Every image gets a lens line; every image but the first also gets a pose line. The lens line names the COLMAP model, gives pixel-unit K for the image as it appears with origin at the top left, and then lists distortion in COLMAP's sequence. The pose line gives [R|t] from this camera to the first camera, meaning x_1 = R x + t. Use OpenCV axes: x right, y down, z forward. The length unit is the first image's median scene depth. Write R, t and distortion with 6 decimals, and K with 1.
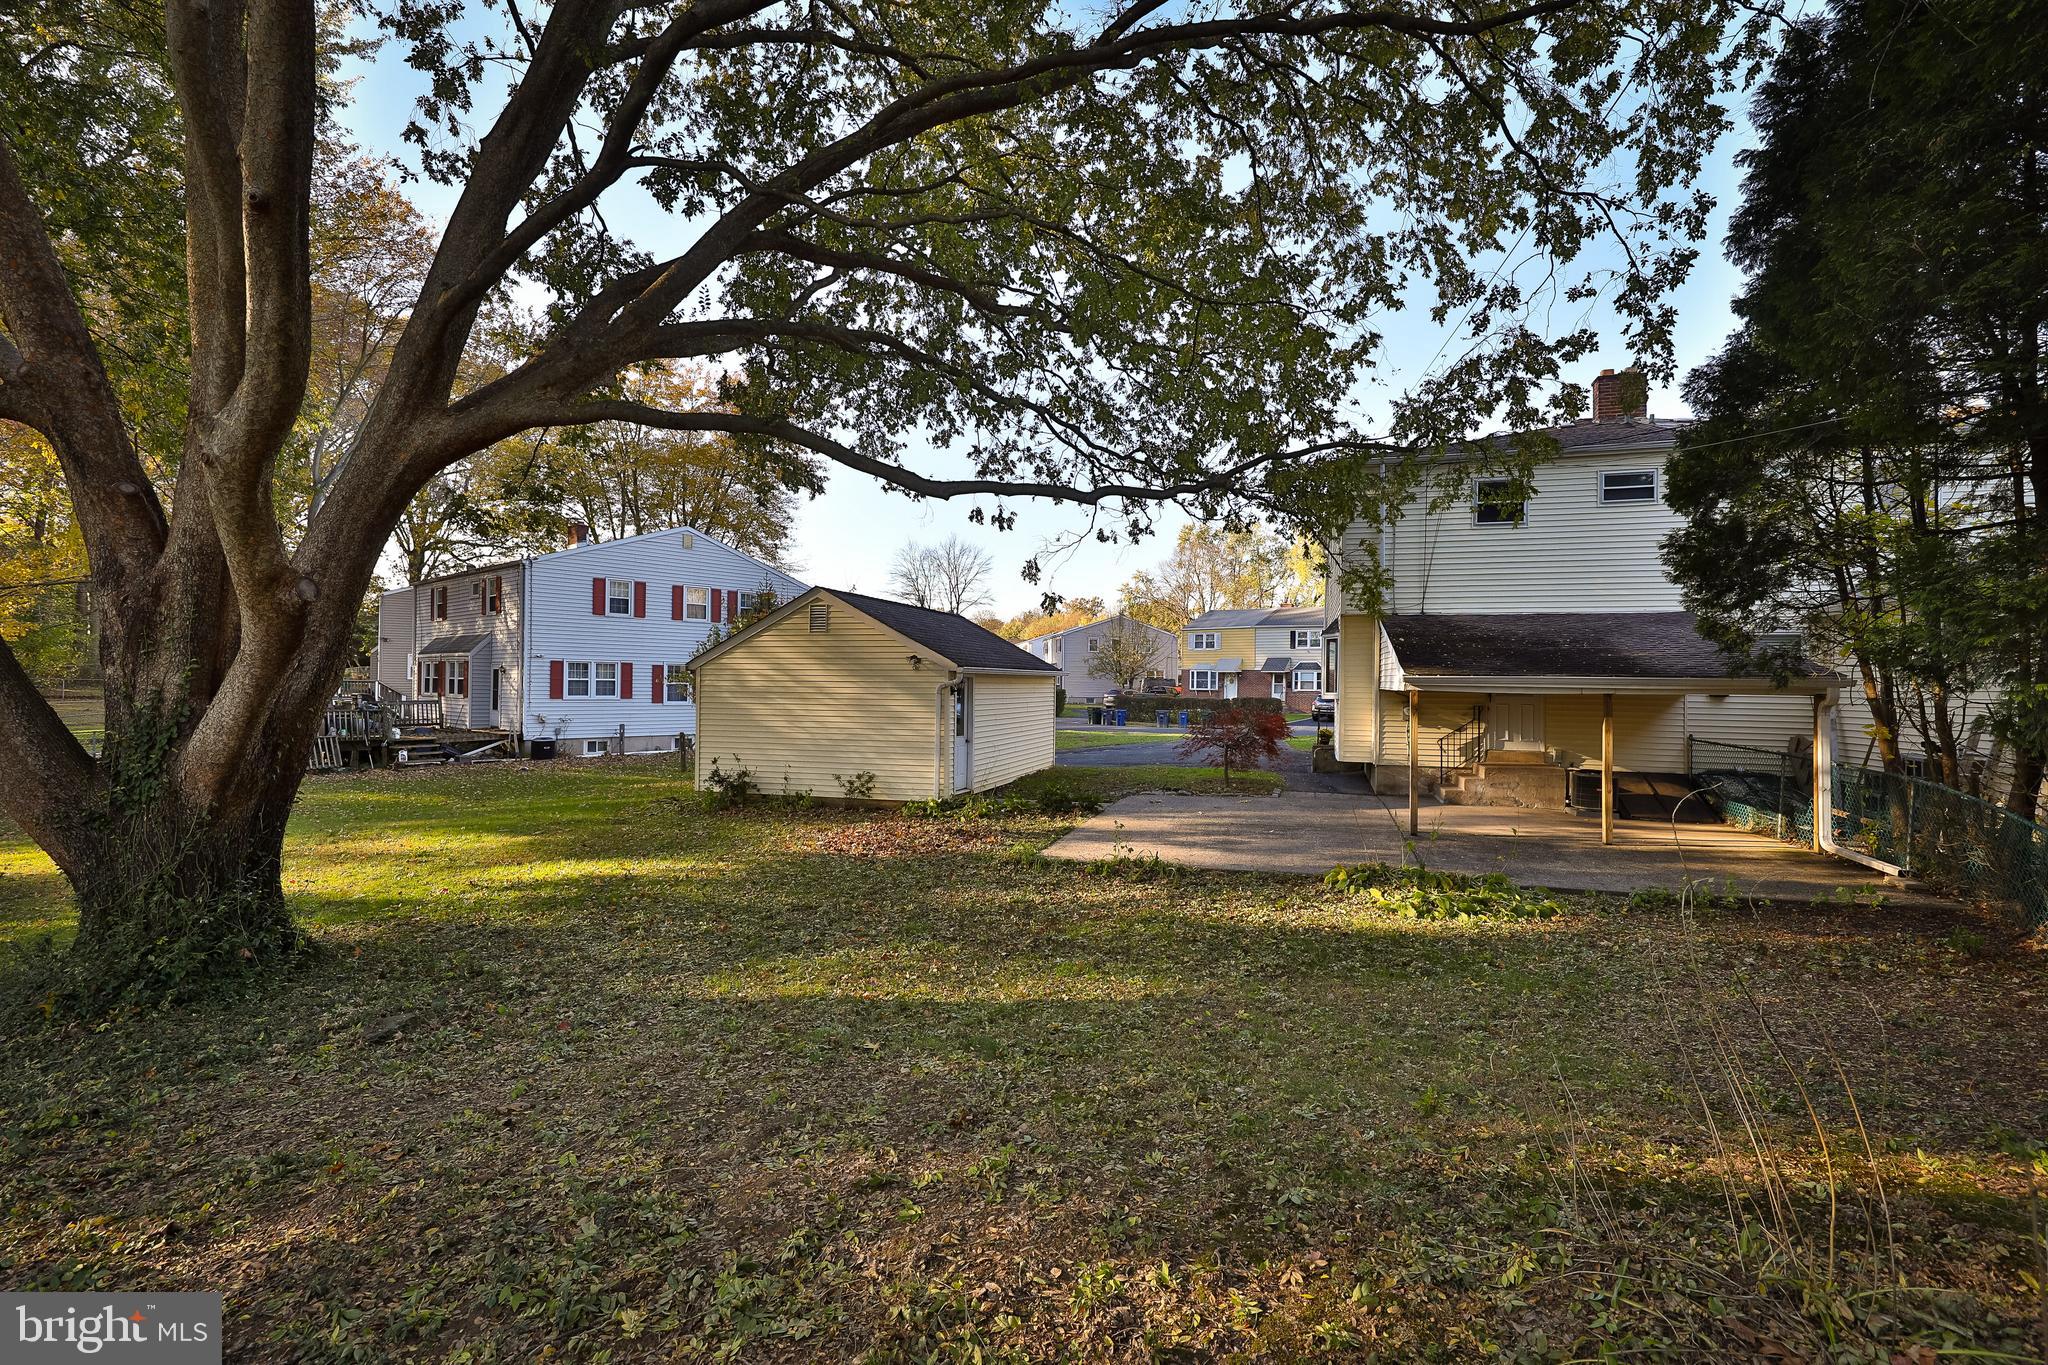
lens RADIAL K [[948.2, 0, 1024.0], [0, 948.2, 682.5], [0, 0, 1]] dist [-0.000198, -0.000061]
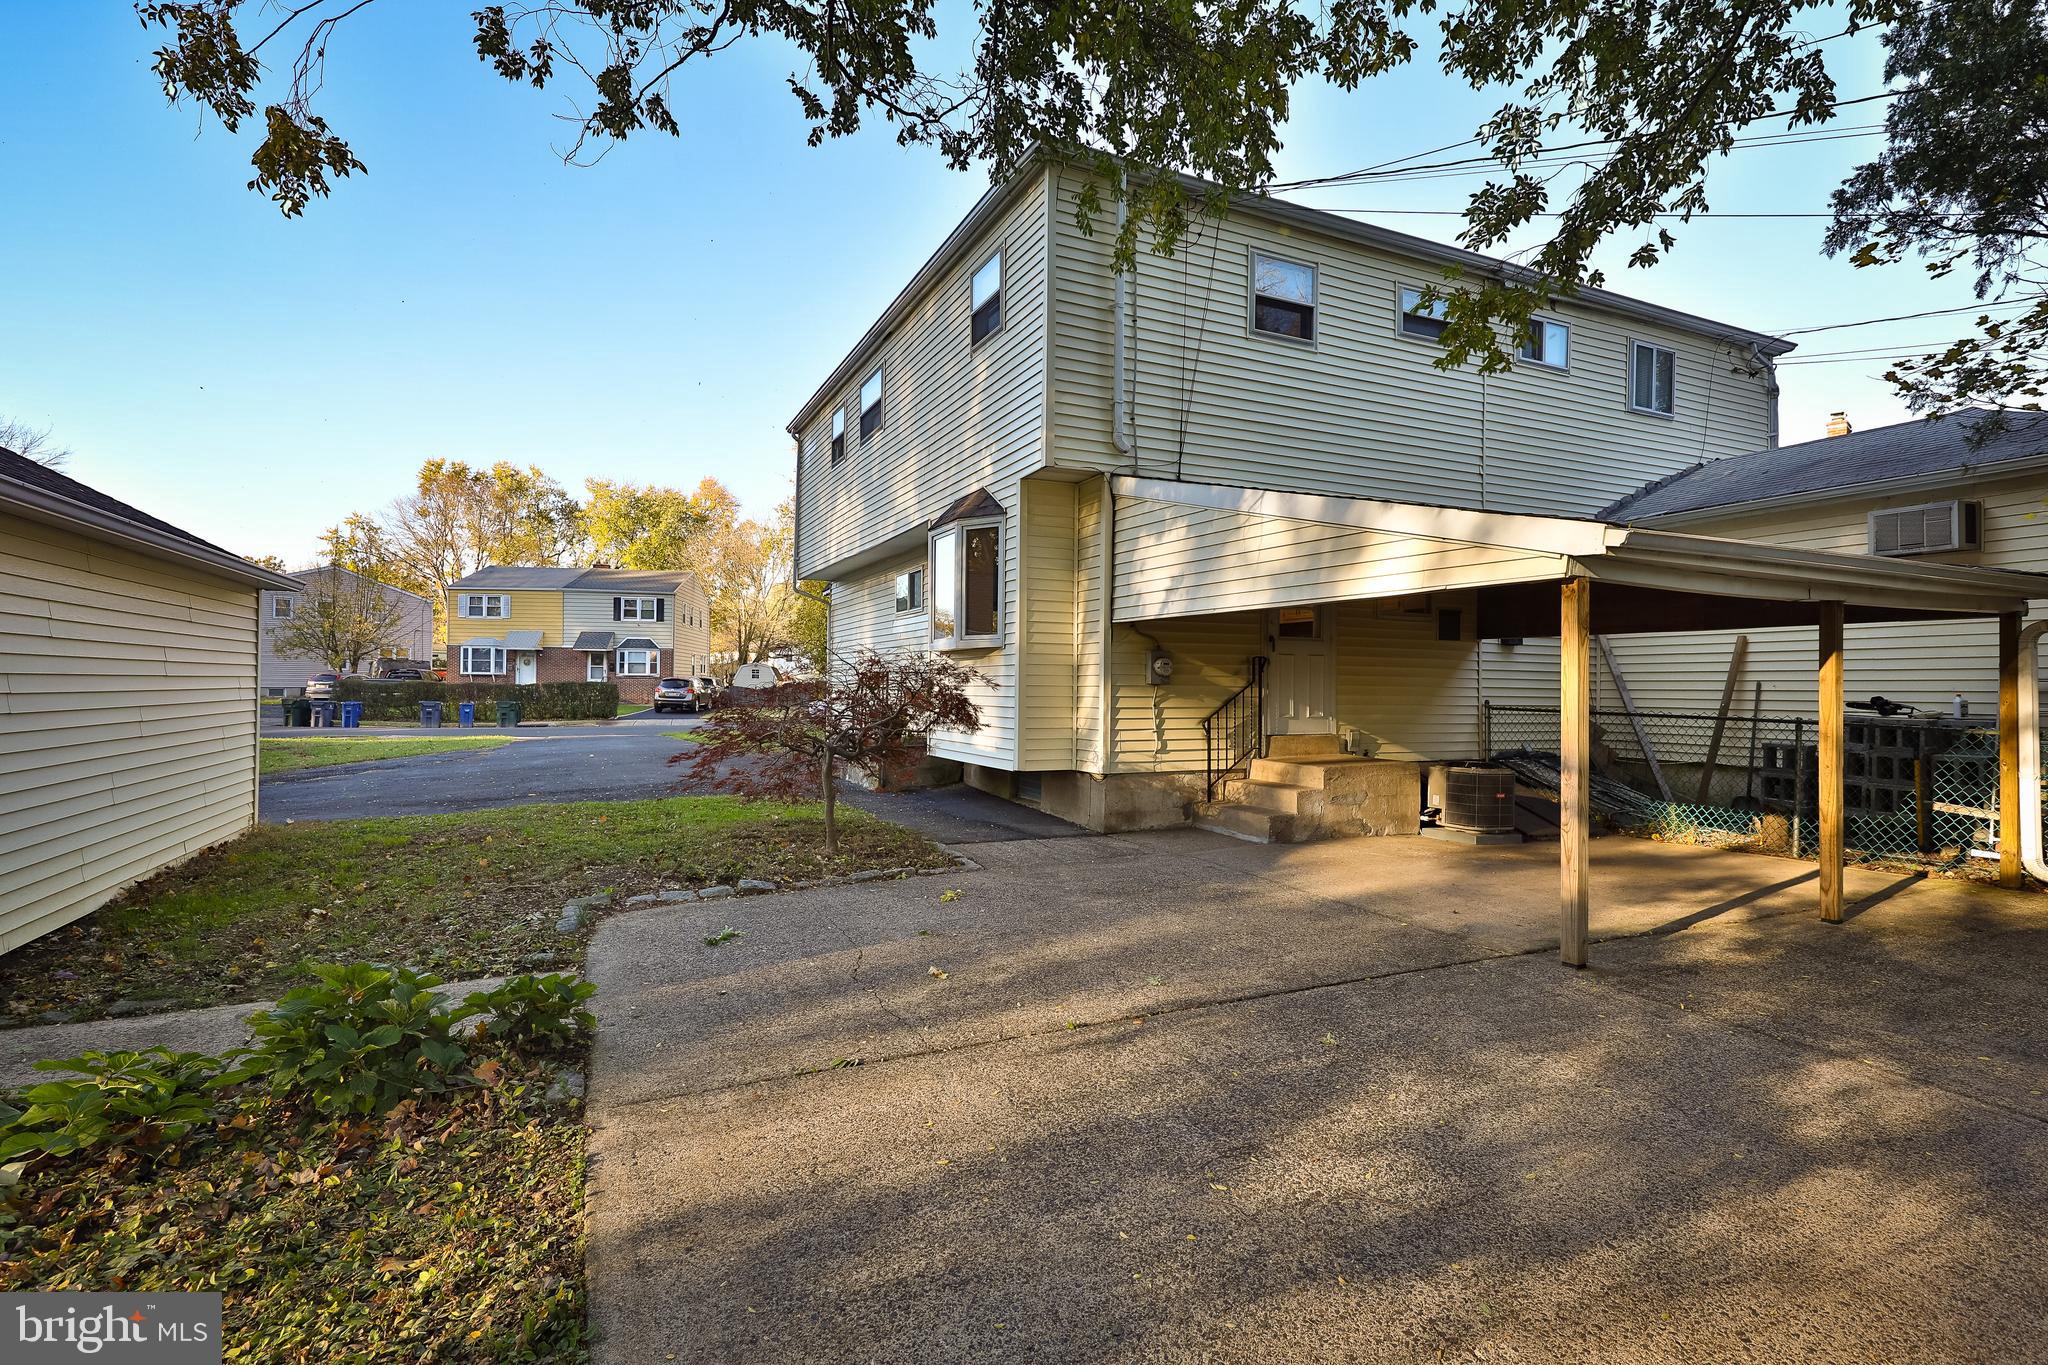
lens RADIAL K [[948.2, 0, 1024.0], [0, 948.2, 682.5], [0, 0, 1]] dist [-0.000198, -0.000061]
pose [[0.729587, 0.000784, 0.683888, -0.001548], [-0.003034, 0.999993, 0.002090, 0.011905], [-0.683881, -0.003600, 0.729584, 0.213134]]
